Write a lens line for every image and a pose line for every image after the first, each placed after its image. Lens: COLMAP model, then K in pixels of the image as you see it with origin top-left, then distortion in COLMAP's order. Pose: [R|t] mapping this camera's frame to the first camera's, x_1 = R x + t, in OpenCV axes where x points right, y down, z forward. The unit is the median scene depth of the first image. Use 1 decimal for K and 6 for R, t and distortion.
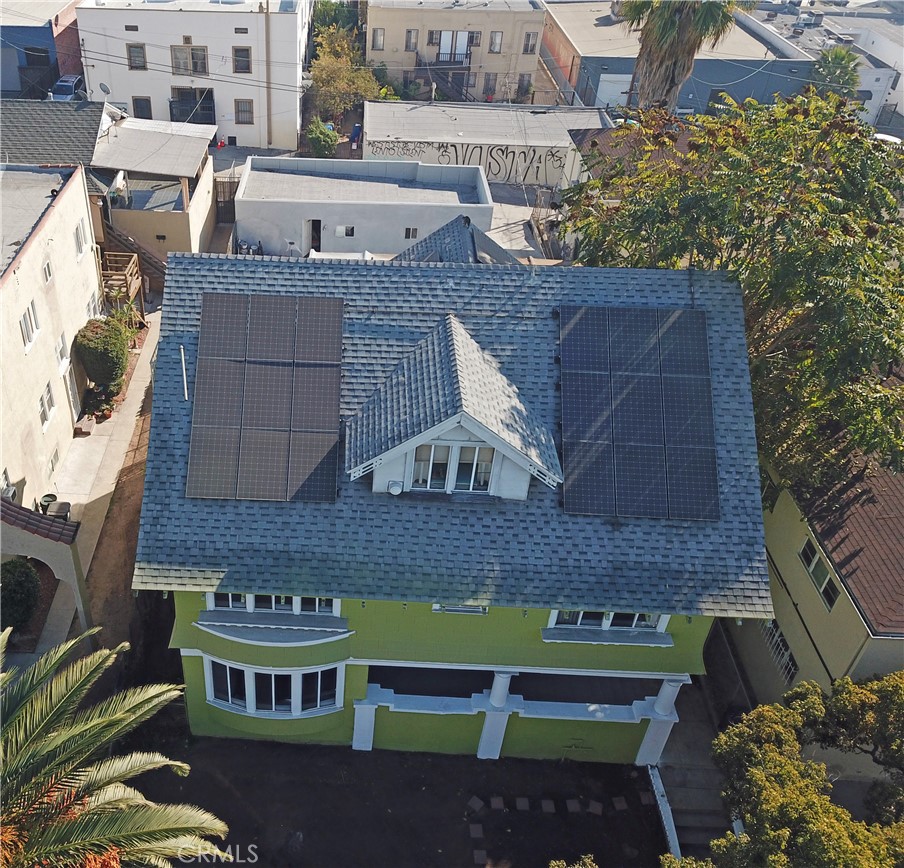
lens RADIAL K [[890.0, 0, 313.4], [0, 890.0, 422.1], [0, 0, 1]] dist [0.009987, 0.000000]
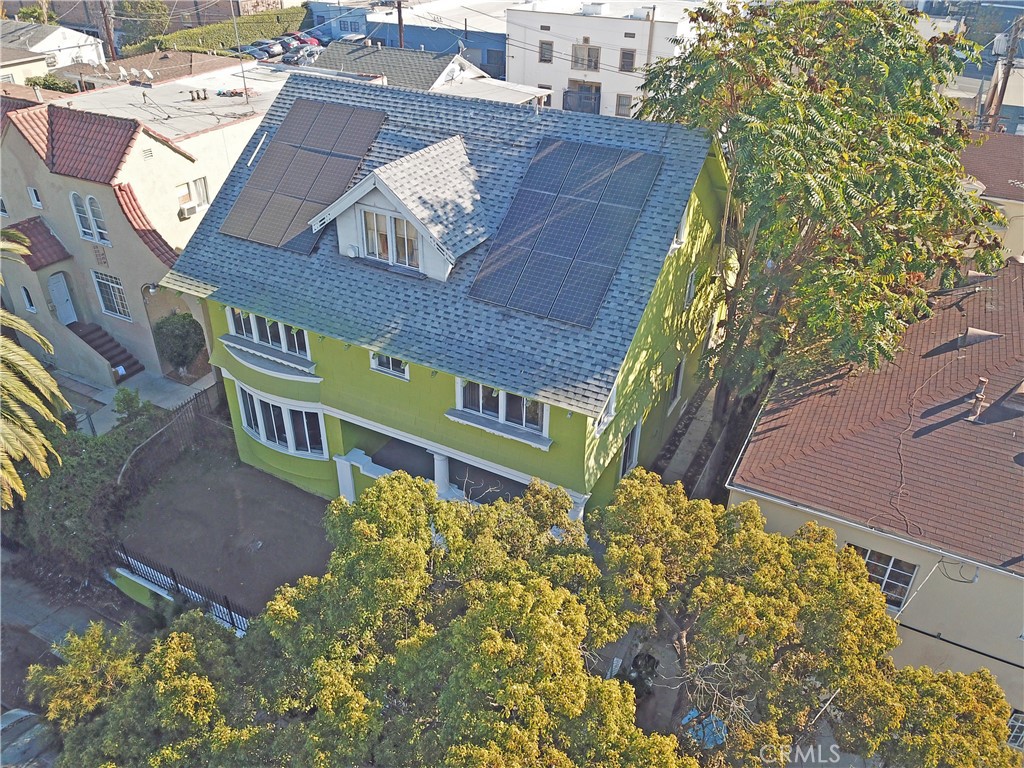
lens RADIAL K [[784.0, 0, 503.4], [0, 784.0, 377.3], [0, 0, 1]] dist [0.027791, -0.025711]
pose [[0.900059, 0.228001, -0.371363, 0.660614], [-0.261450, 0.964319, -0.041617, 0.213518], [0.348623, 0.134551, 0.927555, 0.098538]]
